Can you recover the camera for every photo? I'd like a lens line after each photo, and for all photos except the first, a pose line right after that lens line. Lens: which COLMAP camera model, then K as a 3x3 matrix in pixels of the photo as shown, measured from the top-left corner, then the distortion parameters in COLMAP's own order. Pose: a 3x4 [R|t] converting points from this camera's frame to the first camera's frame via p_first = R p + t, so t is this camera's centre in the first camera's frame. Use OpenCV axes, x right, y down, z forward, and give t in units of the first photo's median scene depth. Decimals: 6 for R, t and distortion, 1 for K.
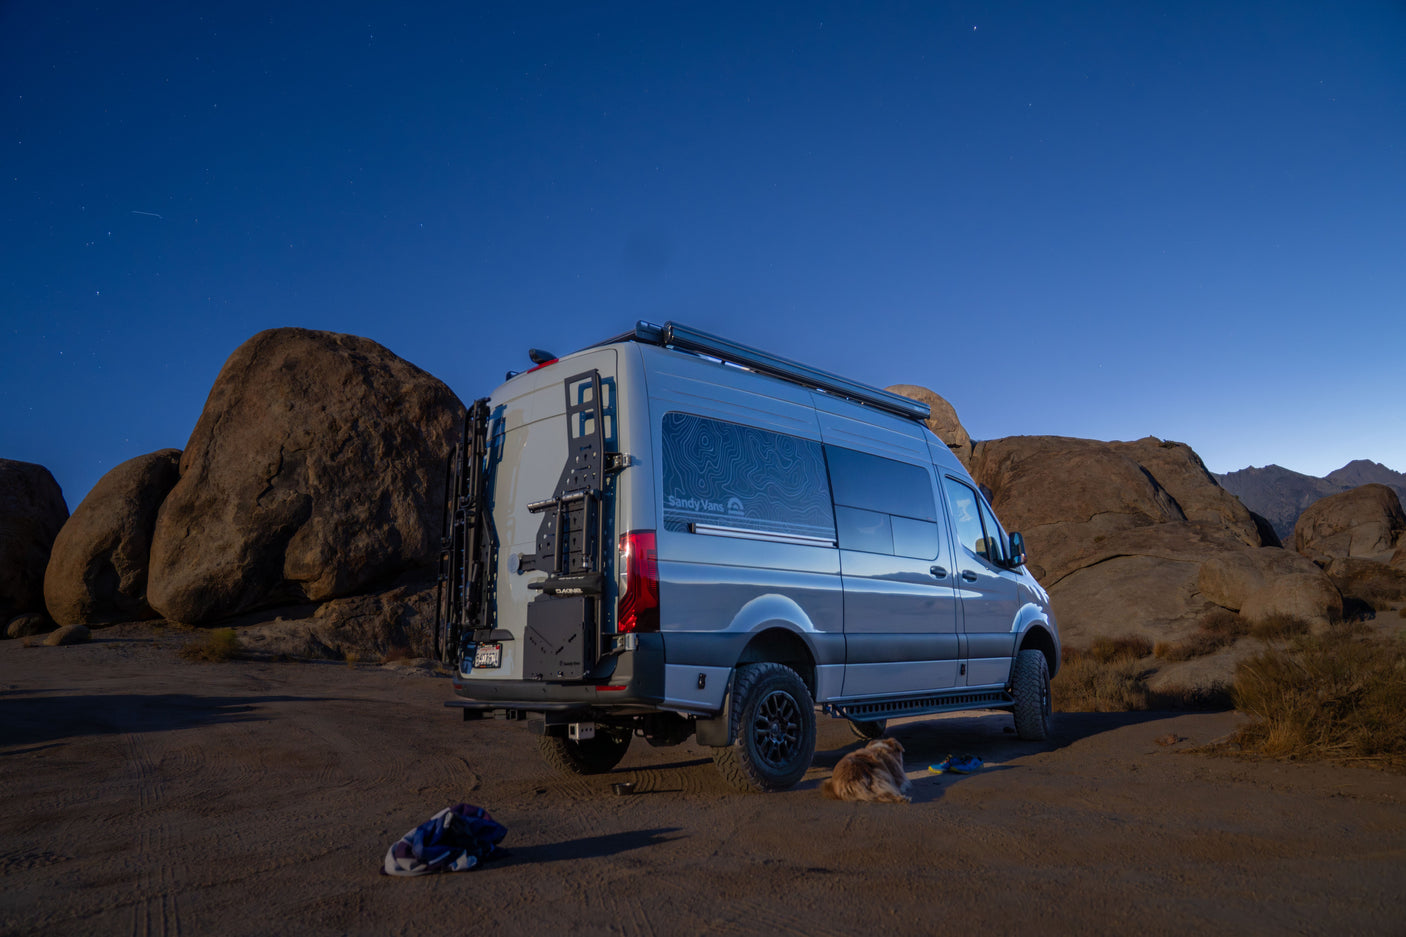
lens RADIAL K [[970.0, 0, 703.0], [0, 970.0, 468.5], [0, 0, 1]] dist [-0.110016, 0.001858]
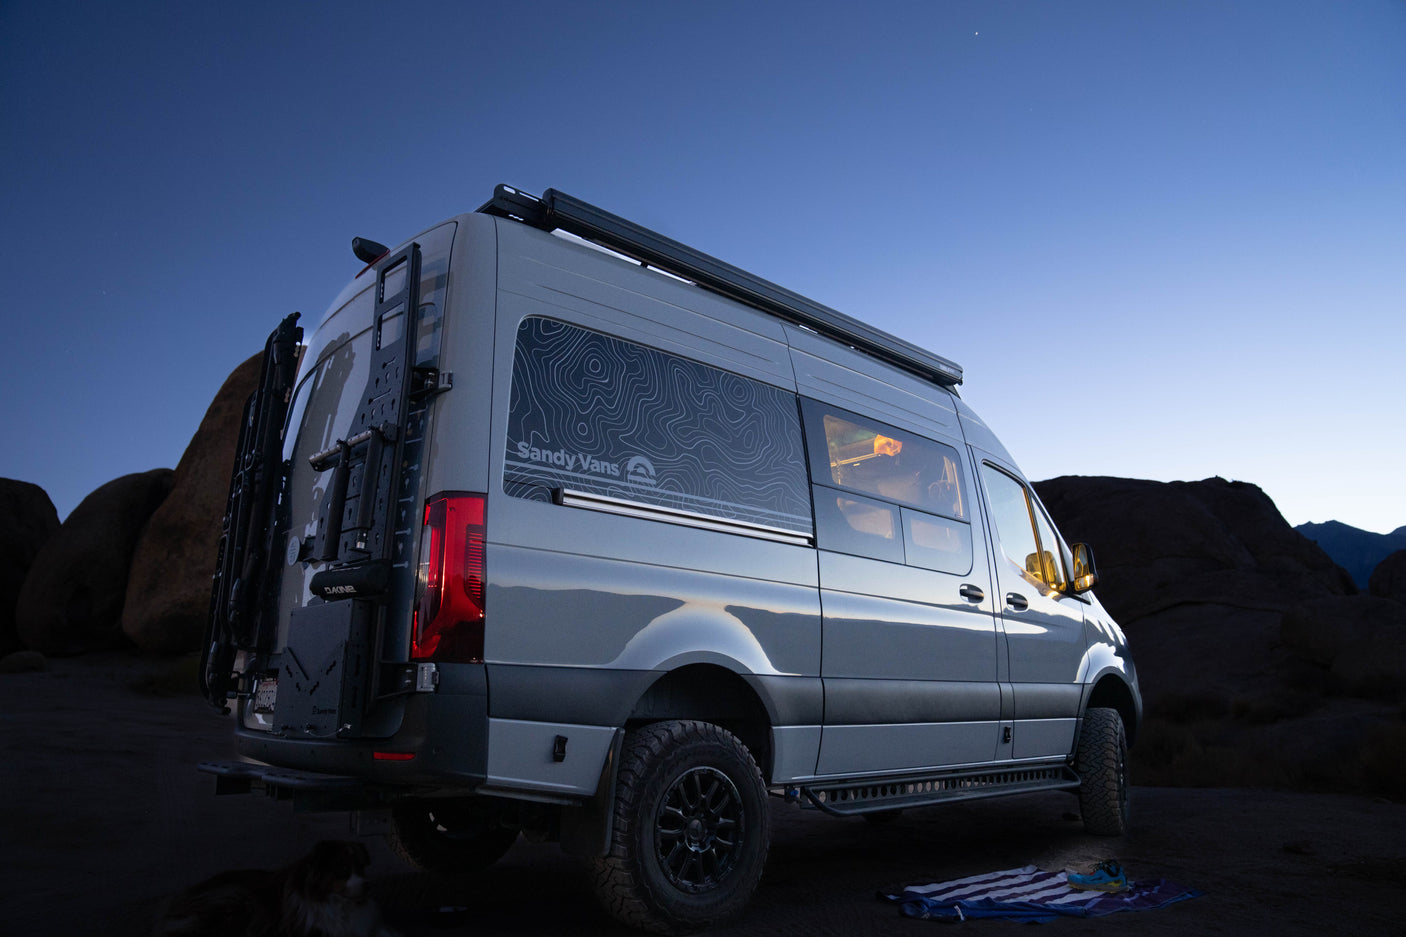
lens RADIAL K [[970.0, 0, 703.0], [0, 970.0, 468.5], [0, 0, 1]] dist [-0.110016, 0.001858]
pose [[0.998676, 0.013779, -0.049563, 0.104066], [-0.016148, 0.998731, -0.047713, 0.067167], [0.048843, 0.048450, 0.997631, 0.366342]]
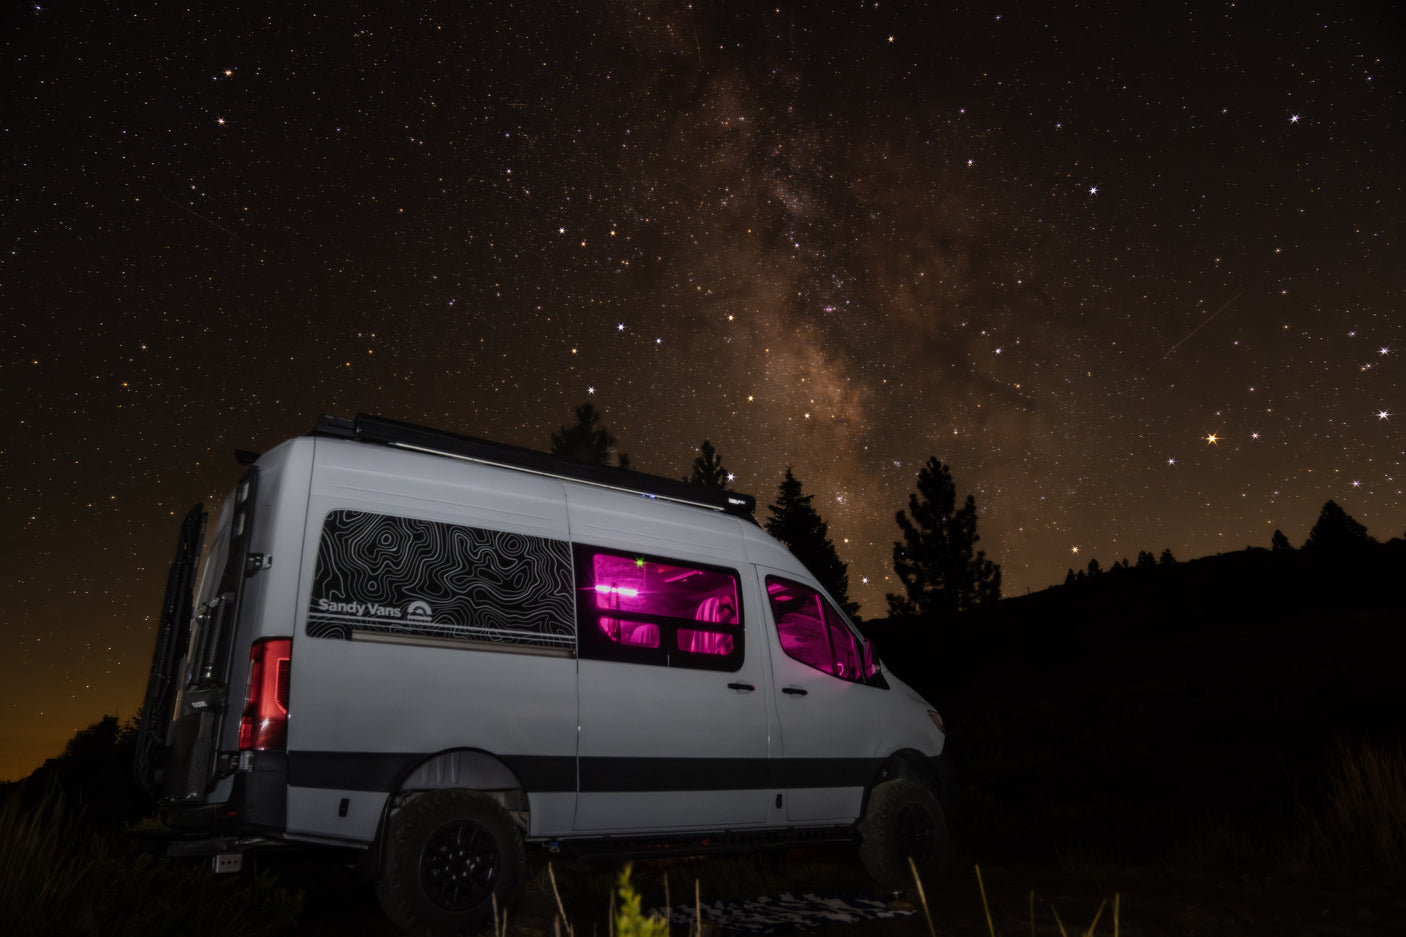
lens RADIAL K [[970.0, 0, 703.0], [0, 970.0, 468.5], [0, 0, 1]] dist [-0.110016, 0.001858]
pose [[0.992036, -0.054319, -0.113639, 0.398731], [0.038399, 0.989707, -0.137860, 0.040579], [0.119957, 0.132398, 0.983911, 0.136831]]
